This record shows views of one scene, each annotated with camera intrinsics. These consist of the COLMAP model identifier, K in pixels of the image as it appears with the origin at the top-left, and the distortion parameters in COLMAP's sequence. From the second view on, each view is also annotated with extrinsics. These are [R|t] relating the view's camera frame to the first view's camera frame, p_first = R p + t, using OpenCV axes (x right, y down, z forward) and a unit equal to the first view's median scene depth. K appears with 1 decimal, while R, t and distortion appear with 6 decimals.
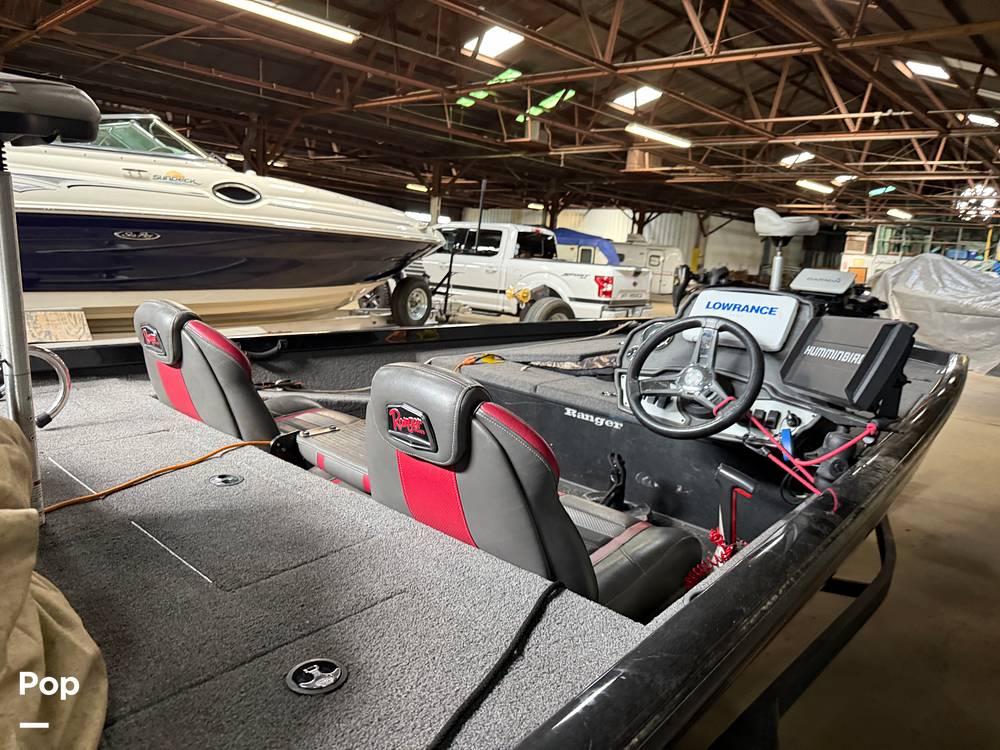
lens RADIAL K [[704.3, 0, 501.8], [0, 704.3, 377.0], [0, 0, 1]] dist [0.024039, -0.037126]
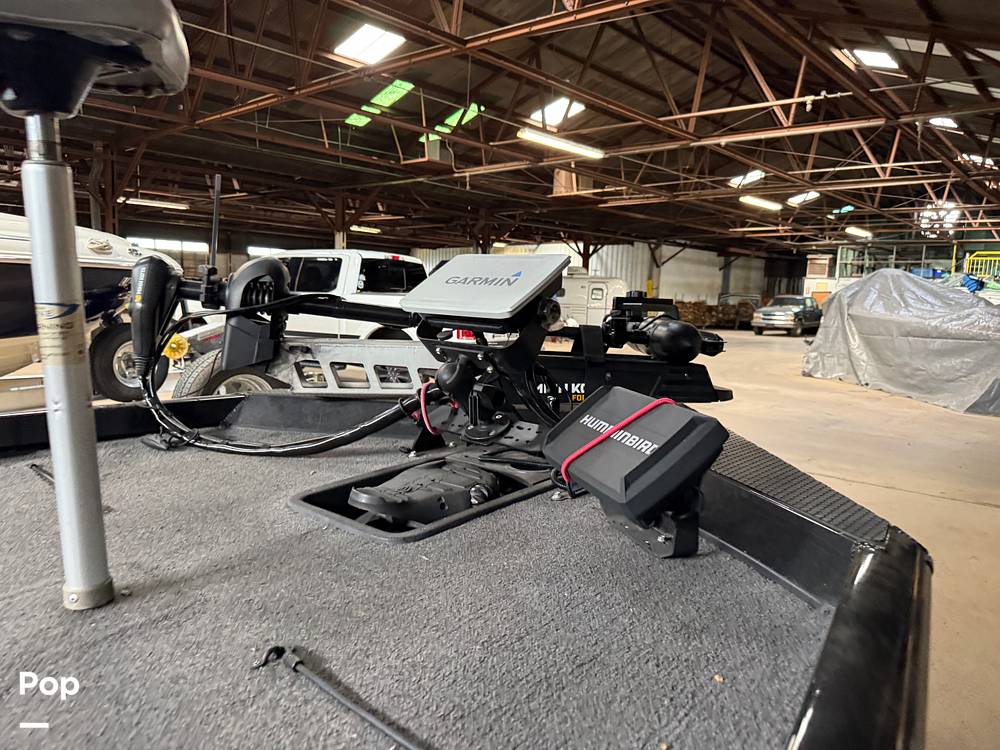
lens RADIAL K [[704.3, 0, 507.7], [0, 704.3, 392.5], [0, 0, 1]] dist [0.024039, -0.037126]
pose [[0.998289, -0.049249, 0.031530, 0.116226], [0.050384, 0.998071, -0.036273, -0.018090], [-0.029683, 0.037800, 0.998844, 0.172610]]
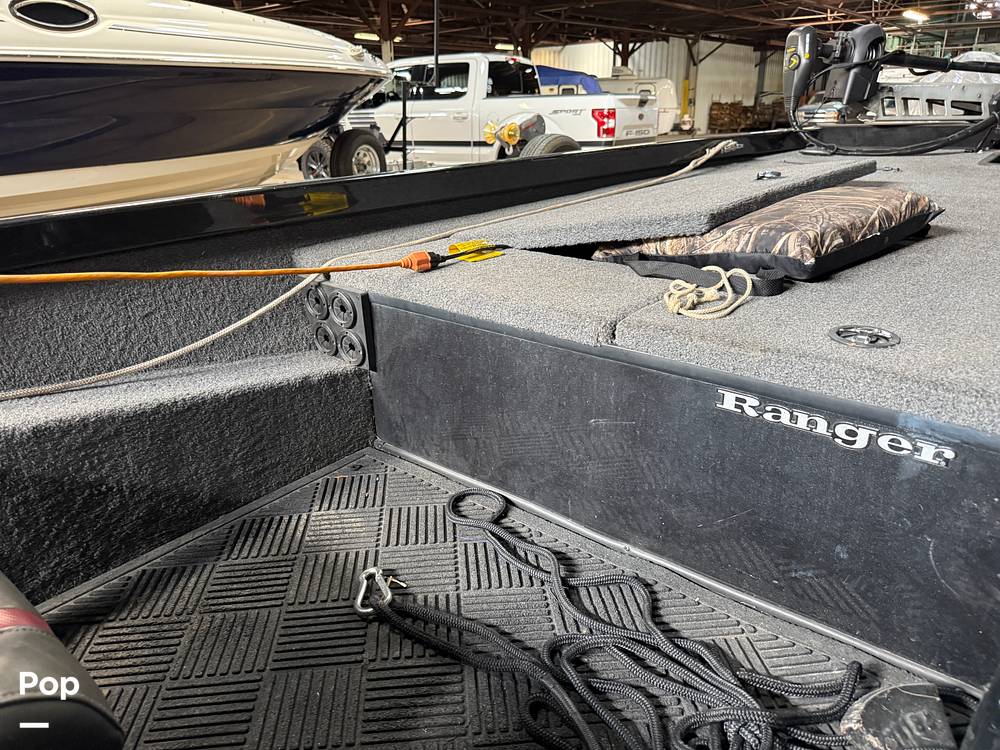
lens RADIAL K [[704.3, 0, 504.5], [0, 704.3, 382.4], [0, 0, 1]] dist [0.024039, -0.037126]
pose [[0.994946, -0.100000, 0.009093, -0.001736], [0.096387, 0.976517, 0.192678, -0.005410], [-0.028147, -0.190828, 0.981220, 0.119371]]
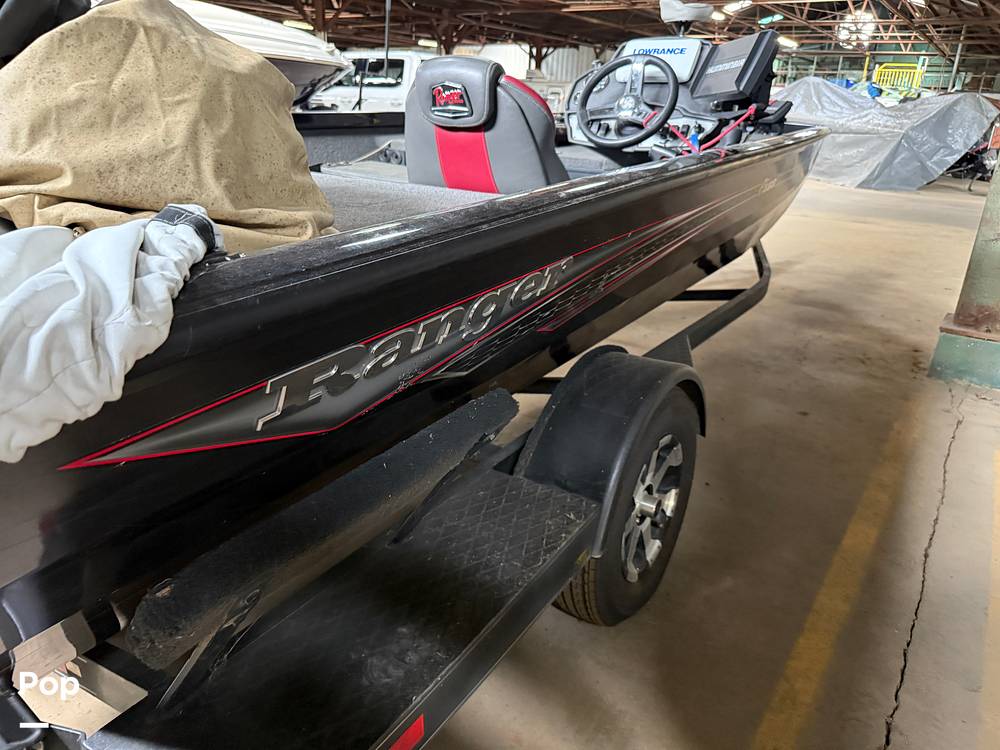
lens RADIAL K [[704.3, 0, 514.9], [0, 704.3, 377.6], [0, 0, 1]] dist [0.024039, -0.037126]
pose [[0.986088, -0.088694, 0.140583, -0.019548], [0.059212, 0.977697, 0.201503, 0.026335], [-0.155320, -0.190375, 0.969347, -0.040628]]
